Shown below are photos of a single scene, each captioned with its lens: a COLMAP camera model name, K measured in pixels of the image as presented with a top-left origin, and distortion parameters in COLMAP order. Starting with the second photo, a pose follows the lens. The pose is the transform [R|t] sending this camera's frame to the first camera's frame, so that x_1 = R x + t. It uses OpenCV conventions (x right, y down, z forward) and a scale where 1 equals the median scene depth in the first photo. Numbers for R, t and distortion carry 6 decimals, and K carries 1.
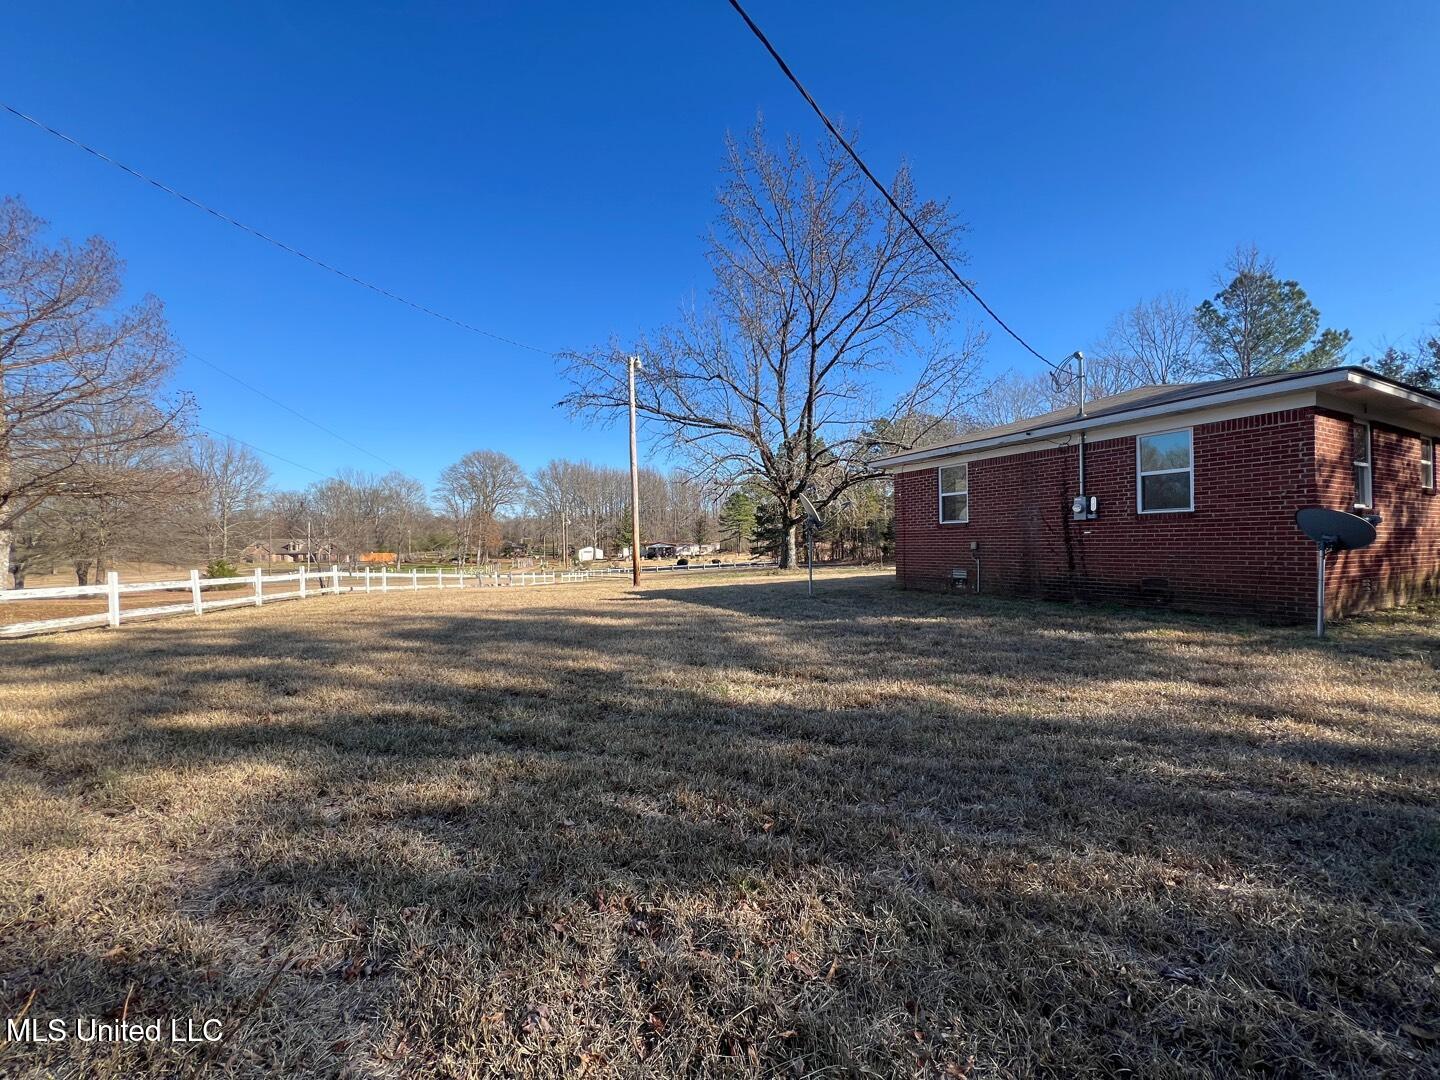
lens RADIAL K [[574.5, 0, 718.5], [0, 574.5, 541.7], [0, 0, 1]] dist [-0.001317, 0.000327]
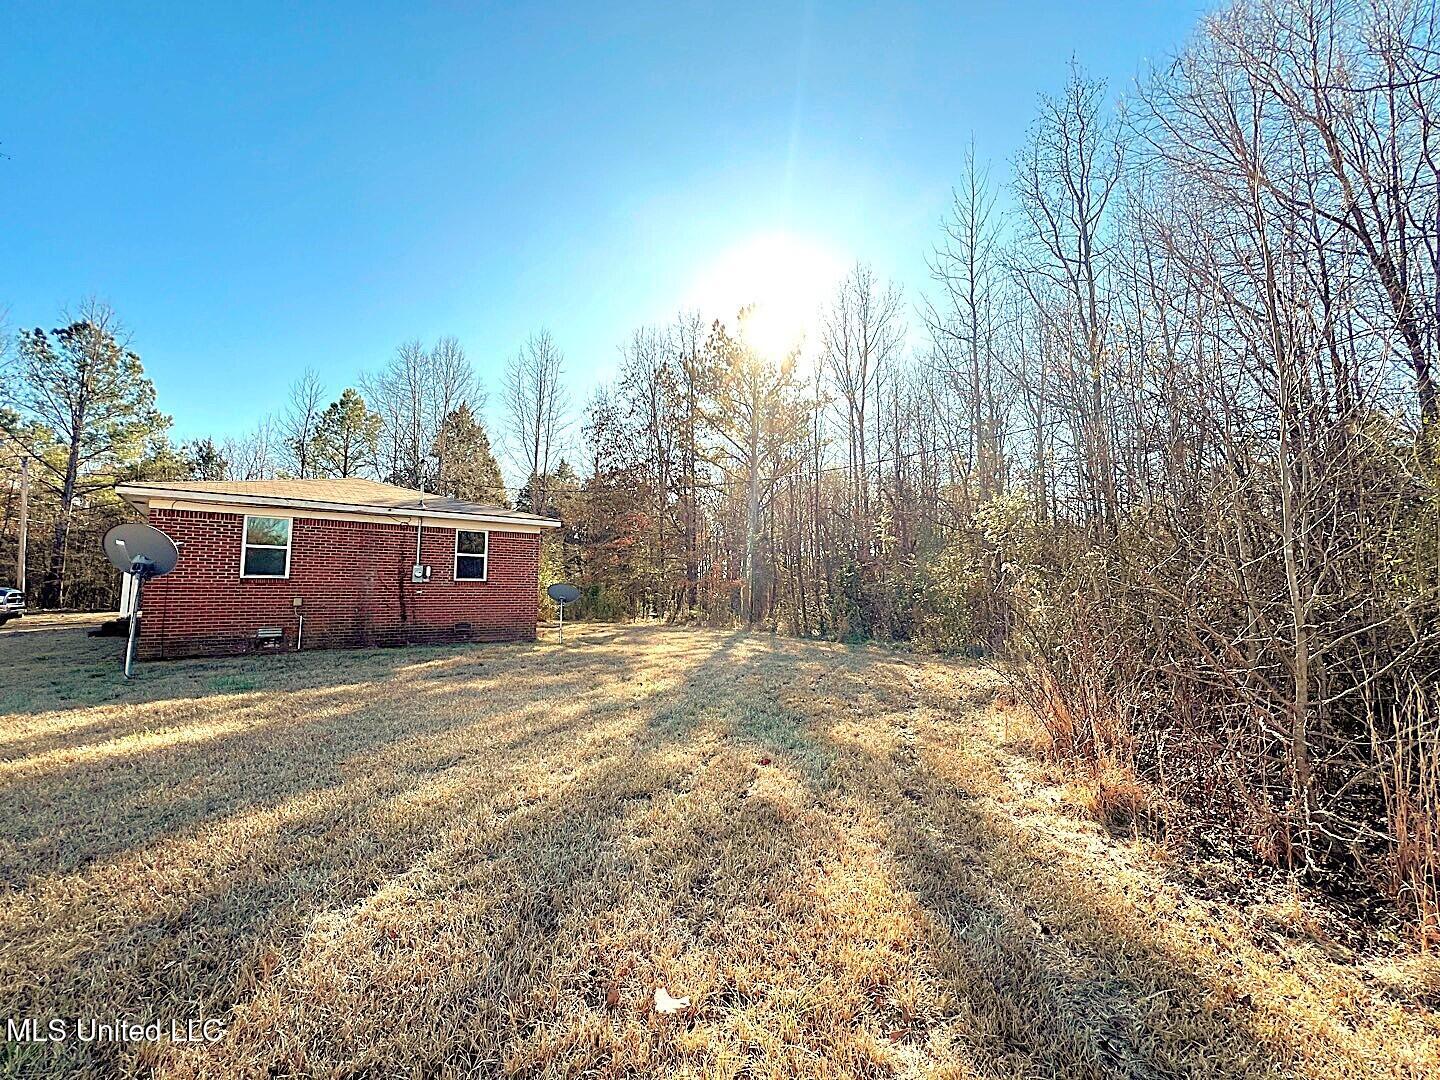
lens RADIAL K [[574.5, 0, 721.5], [0, 574.5, 539.5], [0, 0, 1]] dist [-0.001317, 0.000327]
pose [[-0.218673, 0.108385, 0.969760, -0.282521], [-0.000309, 0.993804, -0.111142, 0.003749], [-0.975798, -0.024604, -0.217285, 0.202750]]
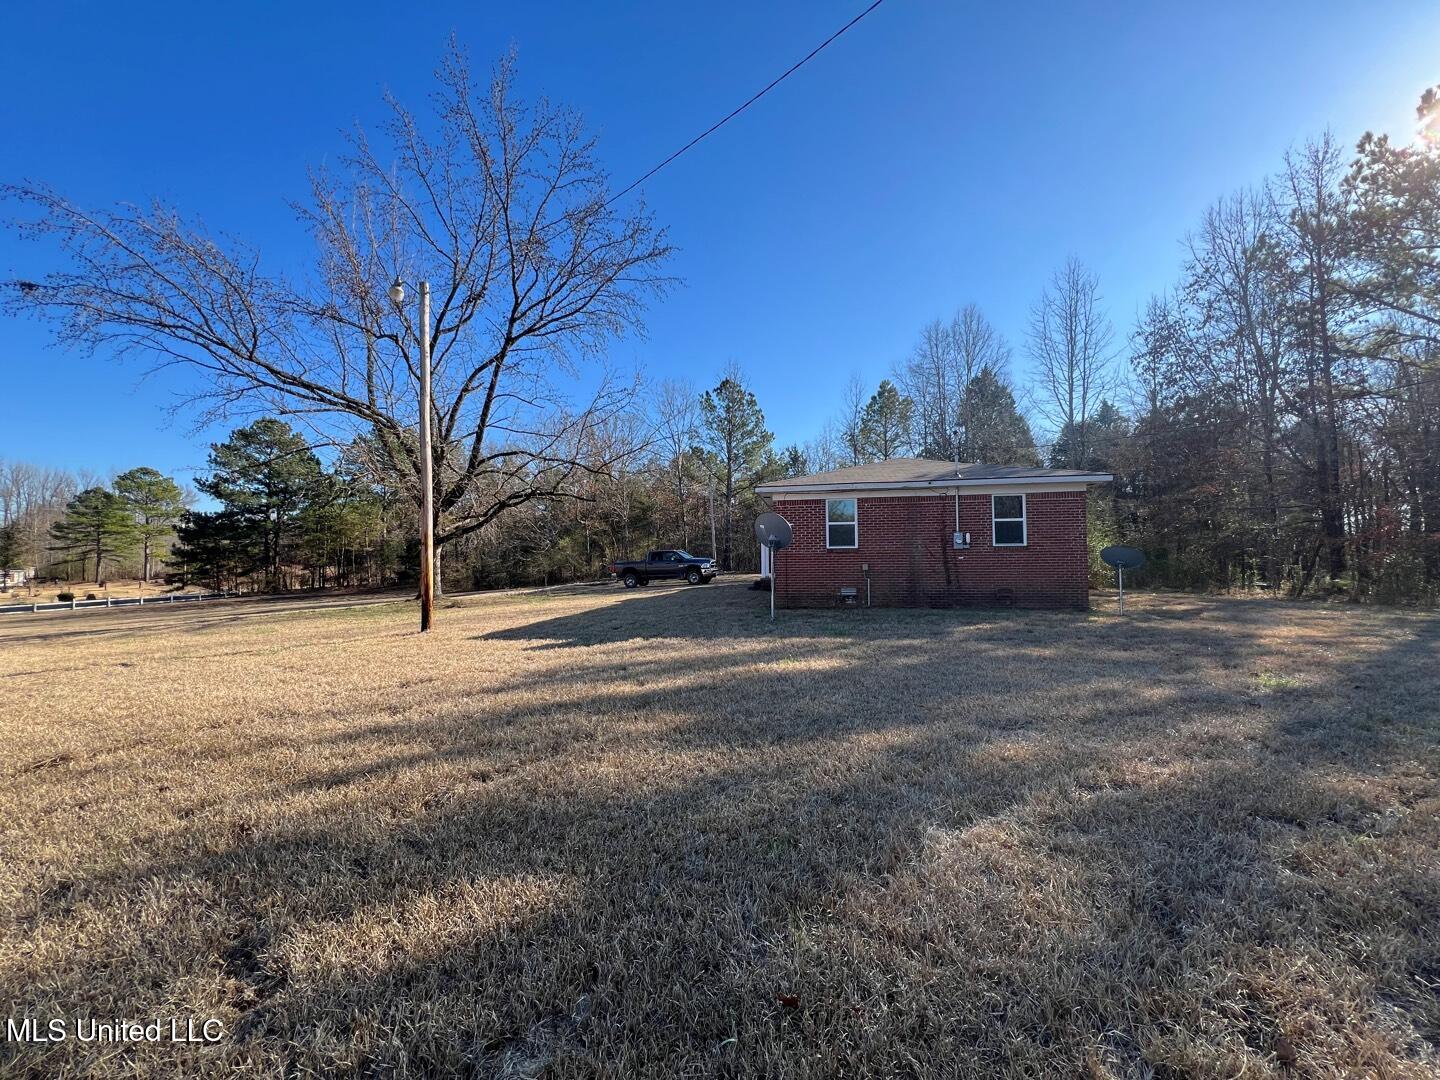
lens RADIAL K [[574.5, 0, 721.6], [0, 574.5, 540.3], [0, 0, 1]] dist [-0.001317, 0.000327]
pose [[0.602316, 0.040453, 0.797232, -0.286310], [-0.003331, 0.998834, -0.048166, 0.003654], [-0.798251, 0.026356, 0.601748, 0.207583]]
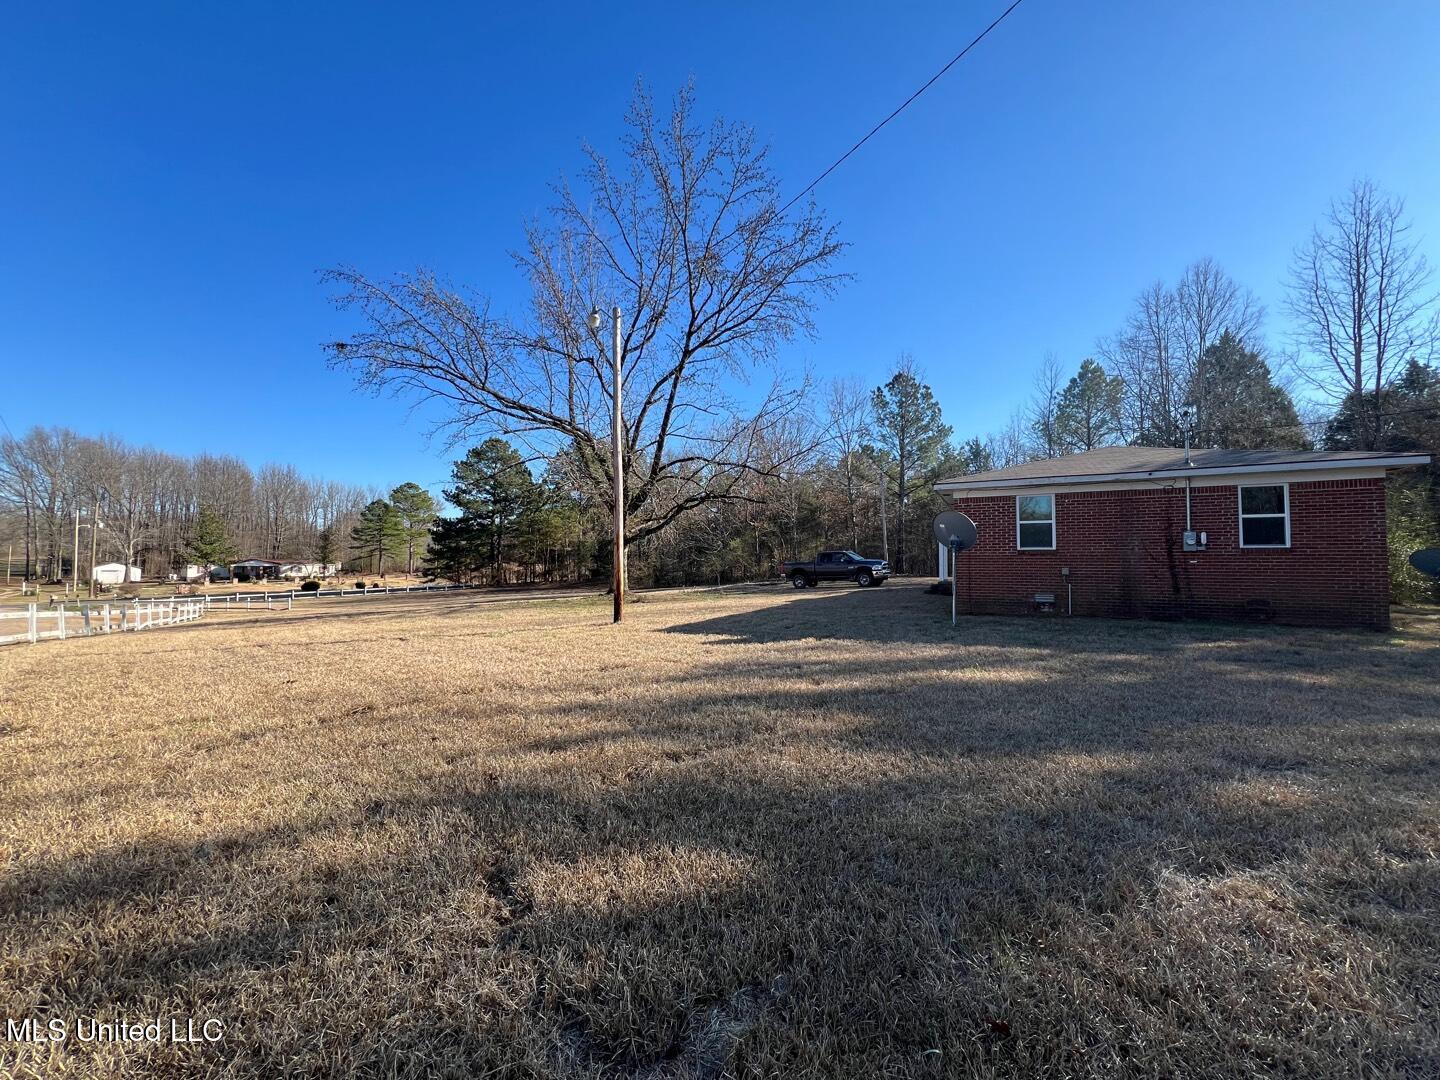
lens RADIAL K [[574.5, 0, 721.9], [0, 574.5, 540.2], [0, 0, 1]] dist [-0.001317, 0.000327]
pose [[0.804570, 0.042470, 0.592337, -0.289091], [-0.017825, 0.998717, -0.047396, 0.004490], [-0.593590, 0.027575, 0.804295, 0.208878]]
